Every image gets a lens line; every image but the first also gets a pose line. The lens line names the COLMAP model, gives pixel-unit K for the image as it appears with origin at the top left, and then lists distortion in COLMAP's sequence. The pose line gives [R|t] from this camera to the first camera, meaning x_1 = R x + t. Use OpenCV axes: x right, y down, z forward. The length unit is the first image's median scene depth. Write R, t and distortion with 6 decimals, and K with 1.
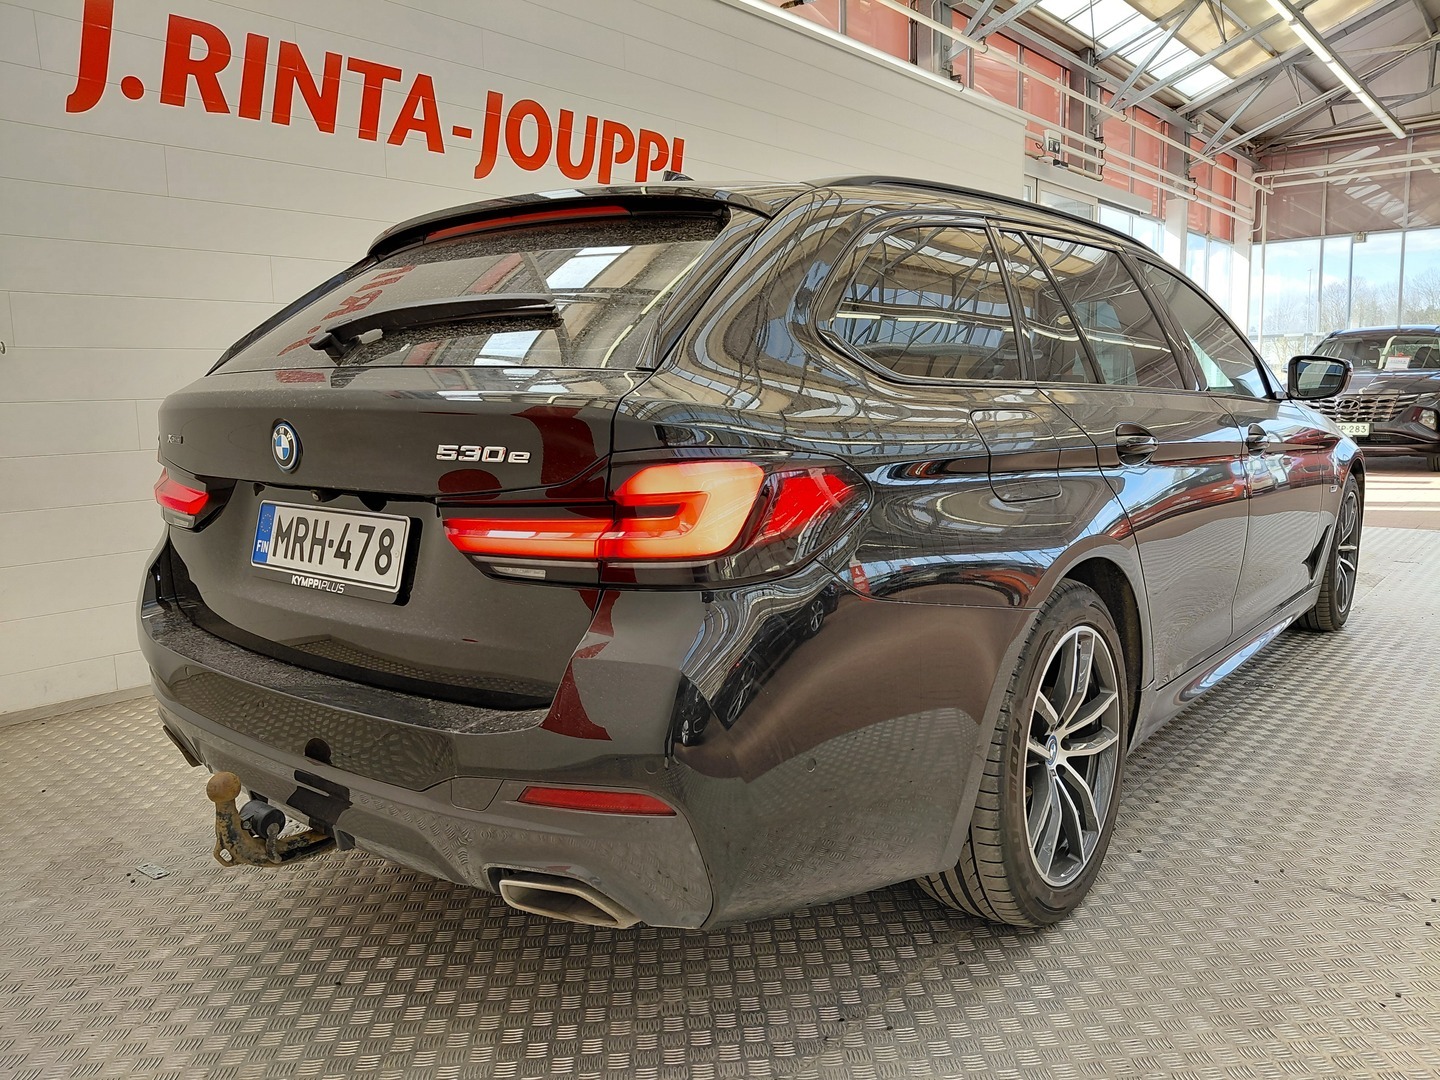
lens RADIAL K [[1040.8, 0, 734.7], [0, 1040.8, 535.4], [0, 0, 1]] dist [0.139431, -0.000413]
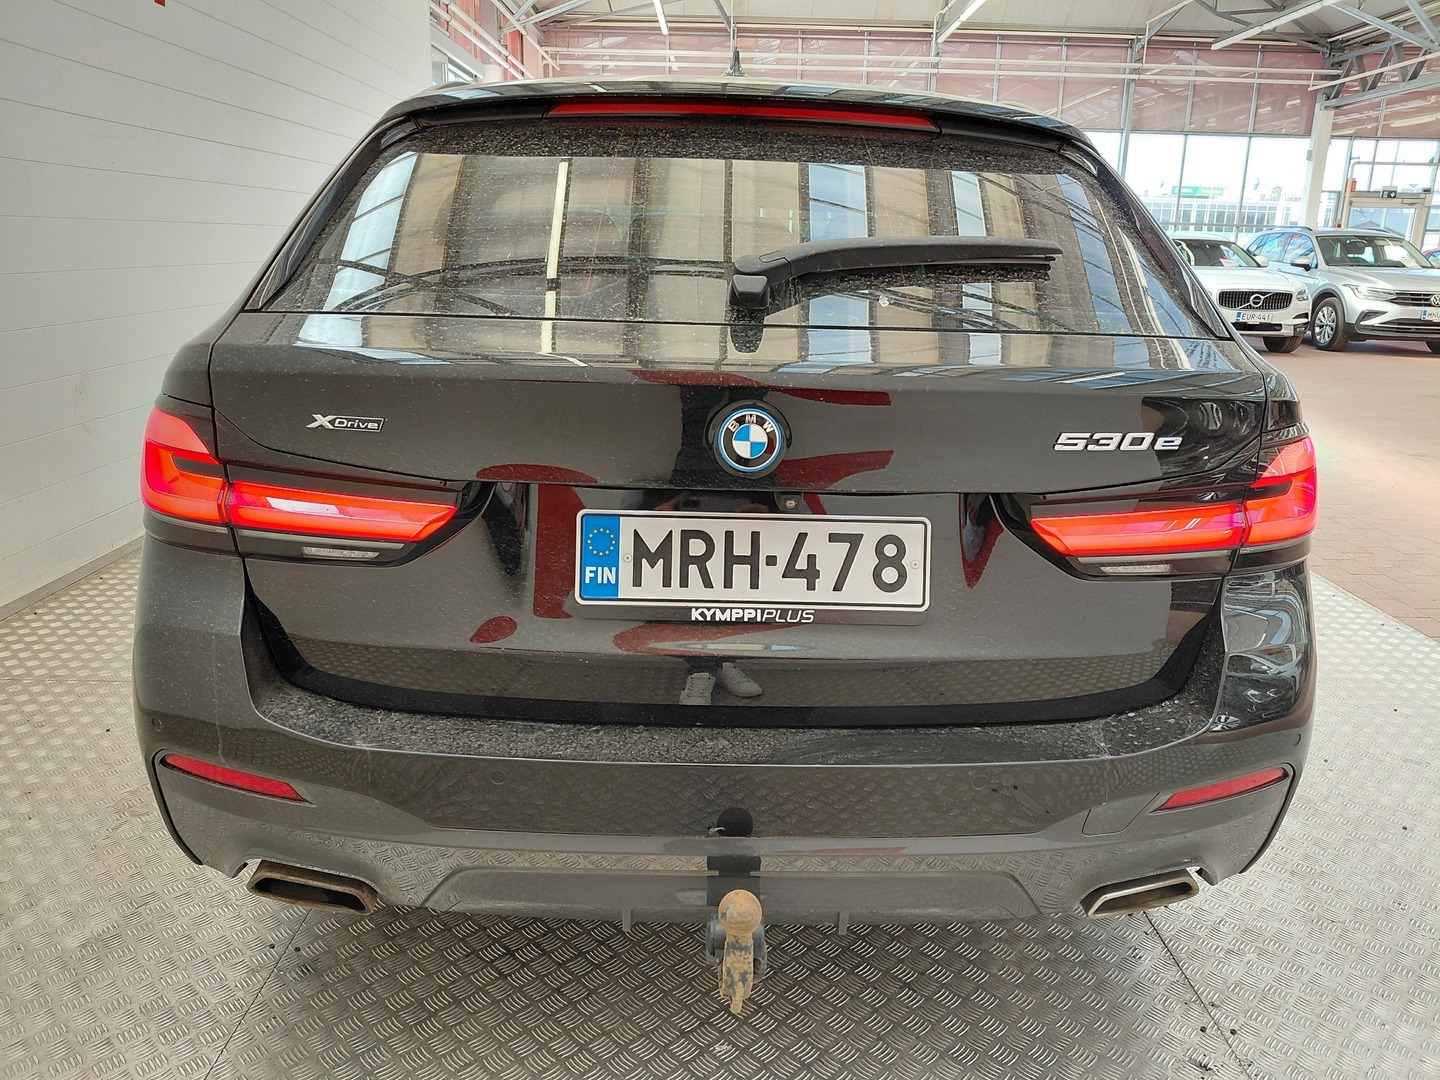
lens RADIAL K [[1040.8, 0, 734.7], [0, 1040.8, 535.4], [0, 0, 1]] dist [0.139431, -0.000413]
pose [[0.756220, -0.134855, 0.640270, -0.902648], [0.049633, 0.987534, 0.149375, -0.126862], [-0.652432, -0.081182, 0.753486, 0.468134]]
